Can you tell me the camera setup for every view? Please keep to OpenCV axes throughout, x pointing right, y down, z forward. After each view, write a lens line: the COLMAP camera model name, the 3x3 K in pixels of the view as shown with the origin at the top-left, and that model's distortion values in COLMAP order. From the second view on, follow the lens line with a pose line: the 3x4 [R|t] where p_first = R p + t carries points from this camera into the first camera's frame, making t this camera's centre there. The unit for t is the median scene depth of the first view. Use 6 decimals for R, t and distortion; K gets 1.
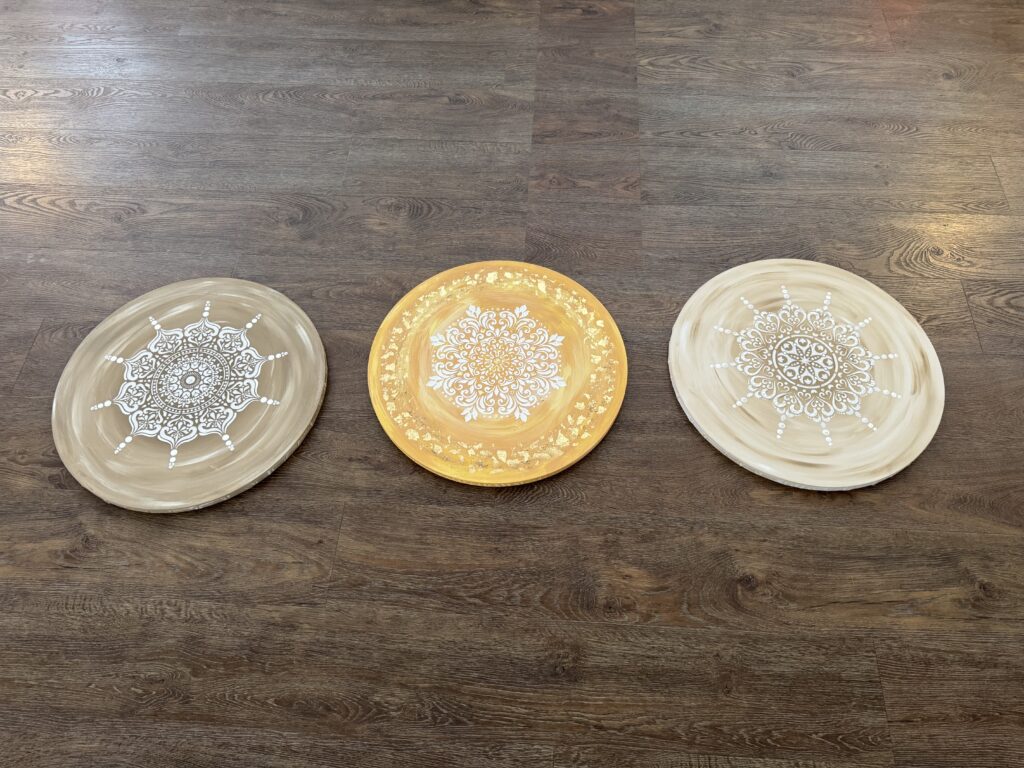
lens RADIAL K [[711.9, 0, 513.3], [0, 711.9, 384.8], [0, 0, 1]] dist [0.020184, -0.003902]
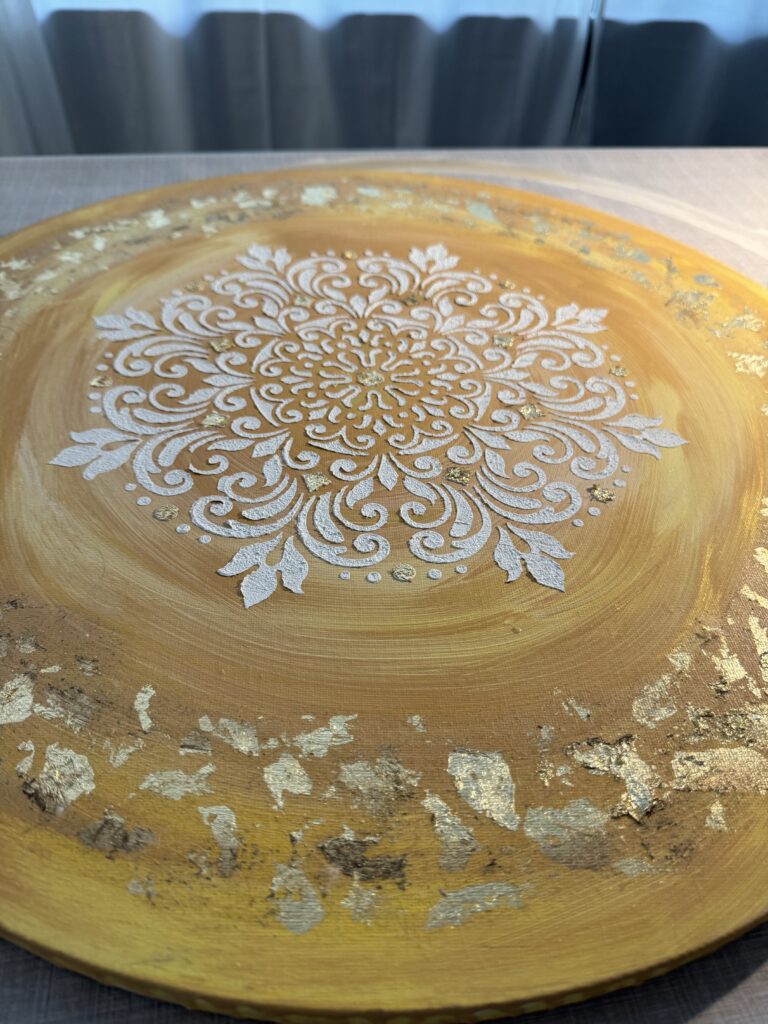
lens RADIAL K [[711.9, 0, 385.2], [0, 711.9, 510.1], [0, 0, 1]] dist [0.020184, -0.003902]
pose [[0.987578, -0.020889, 0.155733, -0.057704], [0.064342, 0.957980, -0.279525, 0.079582], [-0.143350, 0.286073, 0.947424, 0.790765]]
